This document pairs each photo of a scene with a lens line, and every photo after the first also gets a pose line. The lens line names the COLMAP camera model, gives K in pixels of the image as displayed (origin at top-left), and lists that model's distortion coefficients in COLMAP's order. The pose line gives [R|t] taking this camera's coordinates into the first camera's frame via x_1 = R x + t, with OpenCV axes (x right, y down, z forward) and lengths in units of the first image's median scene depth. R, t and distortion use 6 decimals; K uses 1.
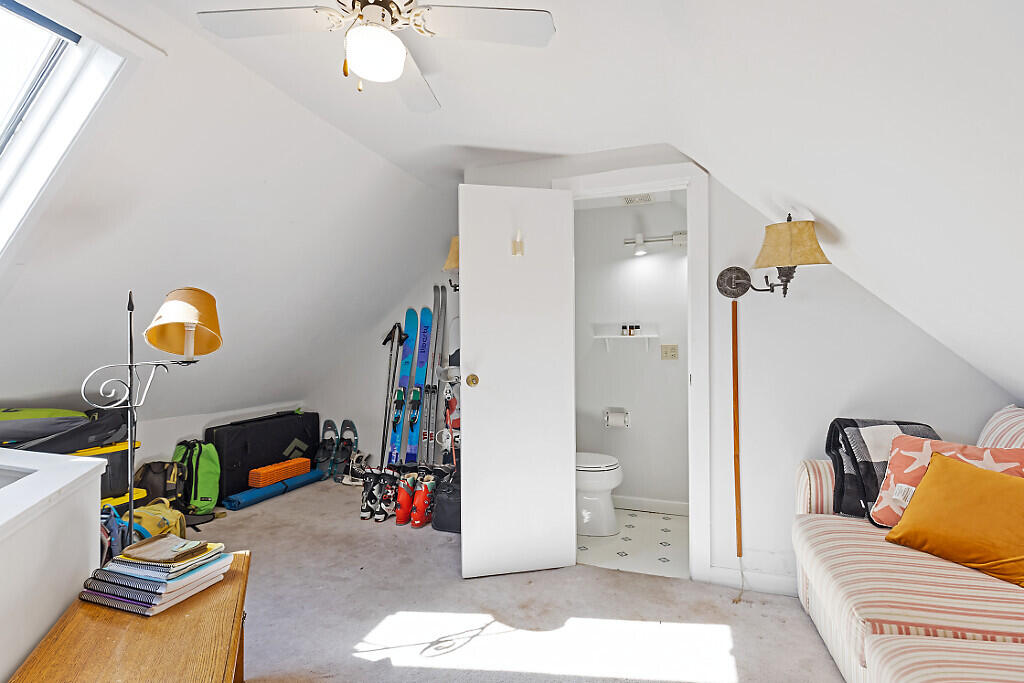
lens RADIAL K [[466.5, 0, 513.9], [0, 466.5, 342.2], [0, 0, 1]] dist [-0.002368, -0.000446]
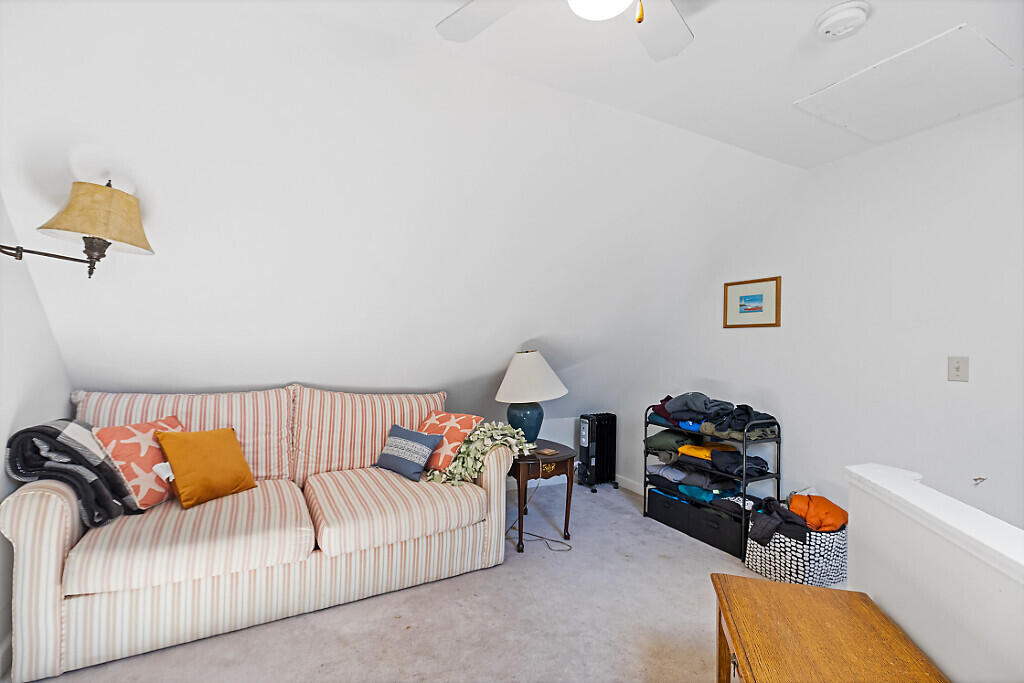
lens RADIAL K [[466.5, 0, 512.5], [0, 466.5, 343.0], [0, 0, 1]] dist [-0.002368, -0.000446]
pose [[-0.736693, -0.018764, 0.675967, -0.481401], [-0.035253, 0.999321, -0.010680, -0.003656], [-0.675308, -0.031698, -0.736854, 1.102538]]
